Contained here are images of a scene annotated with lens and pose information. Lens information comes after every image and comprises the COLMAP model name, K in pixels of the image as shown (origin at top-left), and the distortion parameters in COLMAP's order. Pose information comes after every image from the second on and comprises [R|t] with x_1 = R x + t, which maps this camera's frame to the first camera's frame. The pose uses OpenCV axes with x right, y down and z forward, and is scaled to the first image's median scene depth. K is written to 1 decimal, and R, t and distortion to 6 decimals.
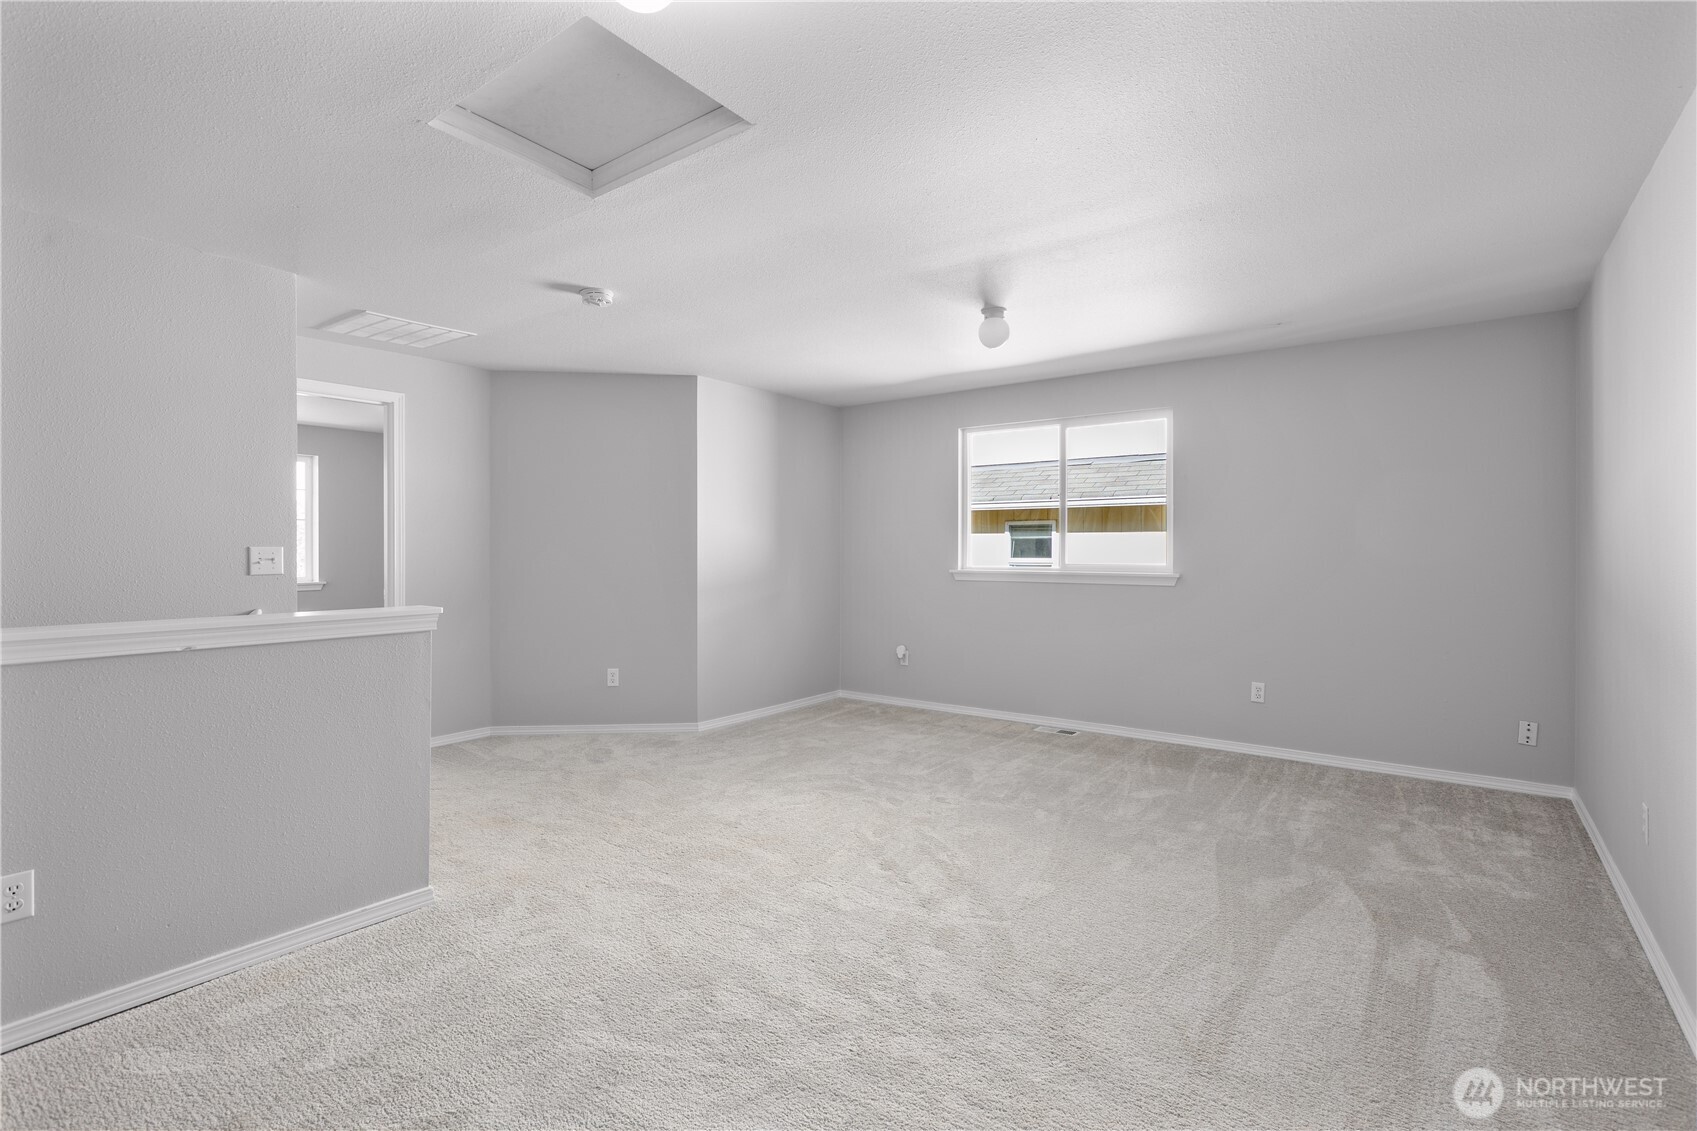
lens RADIAL K [[797.5, 0, 848.1], [0, 797.5, 559.1], [0, 0, 1]] dist [0.000383, 0.000037]
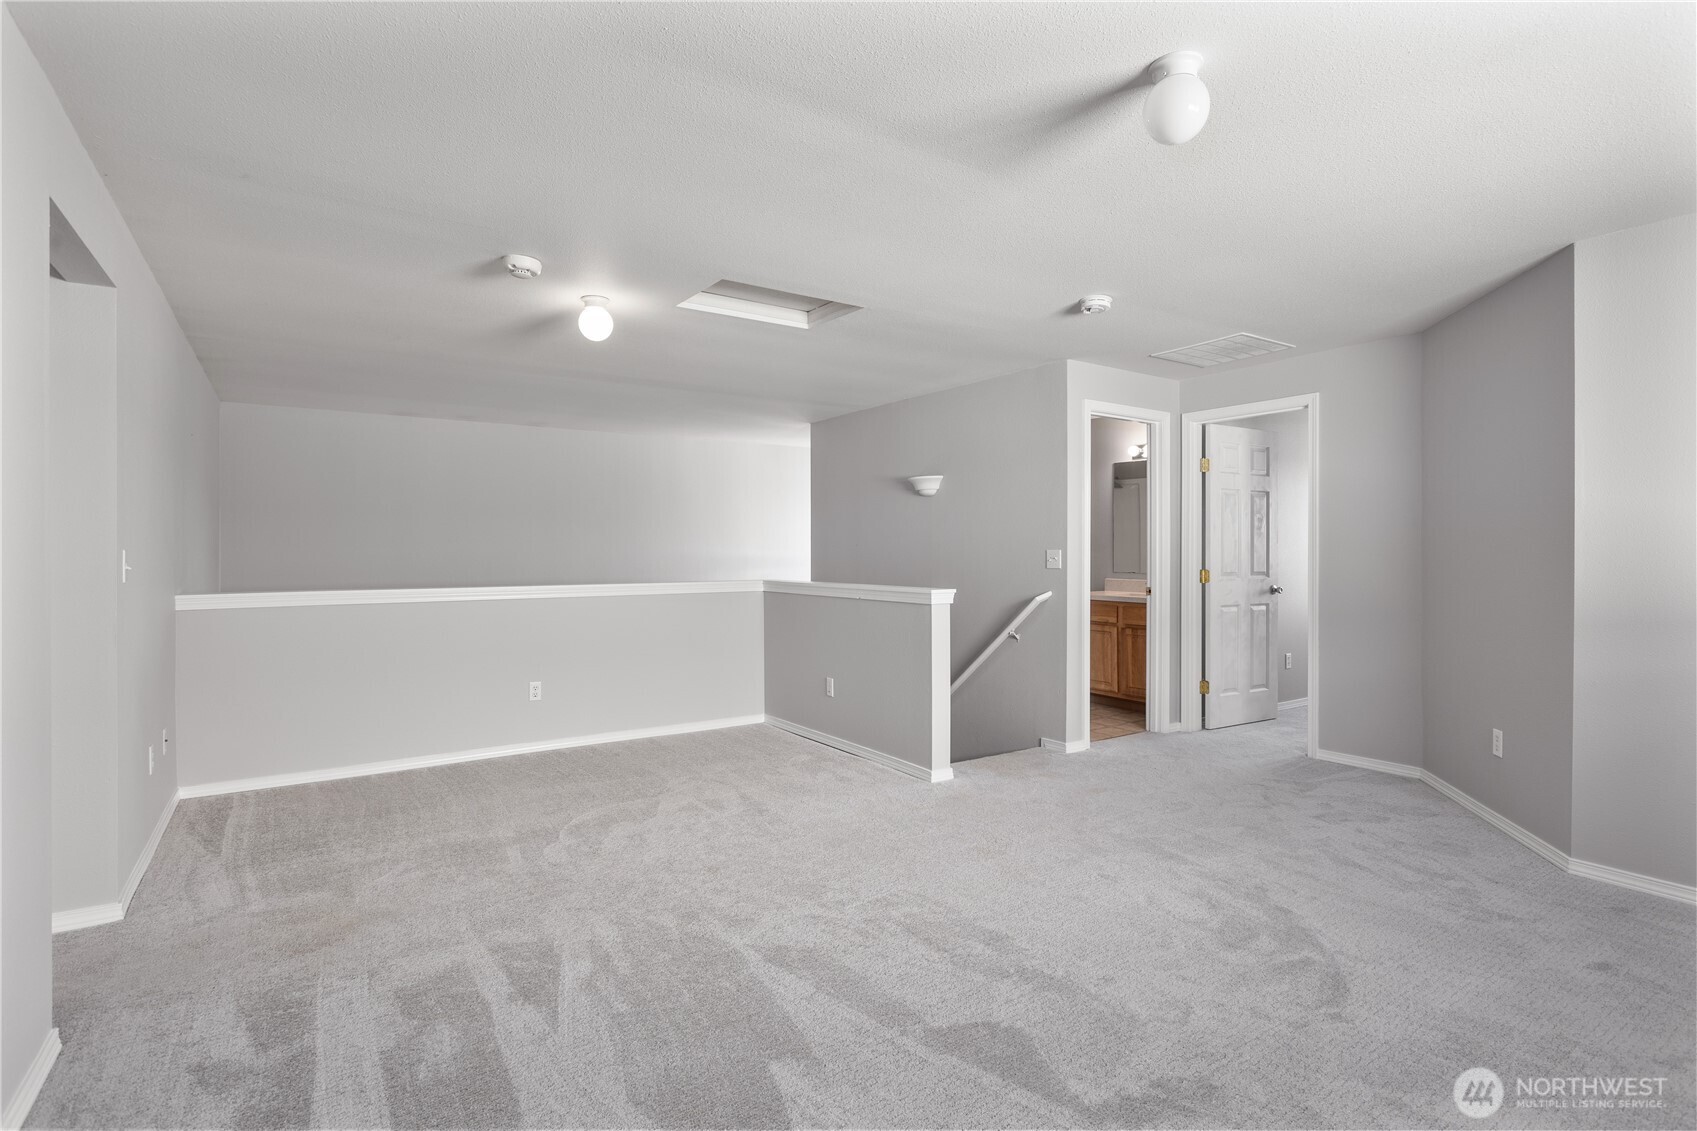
lens RADIAL K [[820.8, 0, 849.5], [0, 820.8, 561.2], [0, 0, 1]] dist [-0.000075, 0.000072]
pose [[-0.339035, 0.001706, -0.940772, 0.624783], [-0.006849, 0.999967, 0.004281, -0.001326], [0.940749, 0.007895, -0.339012, 0.853283]]
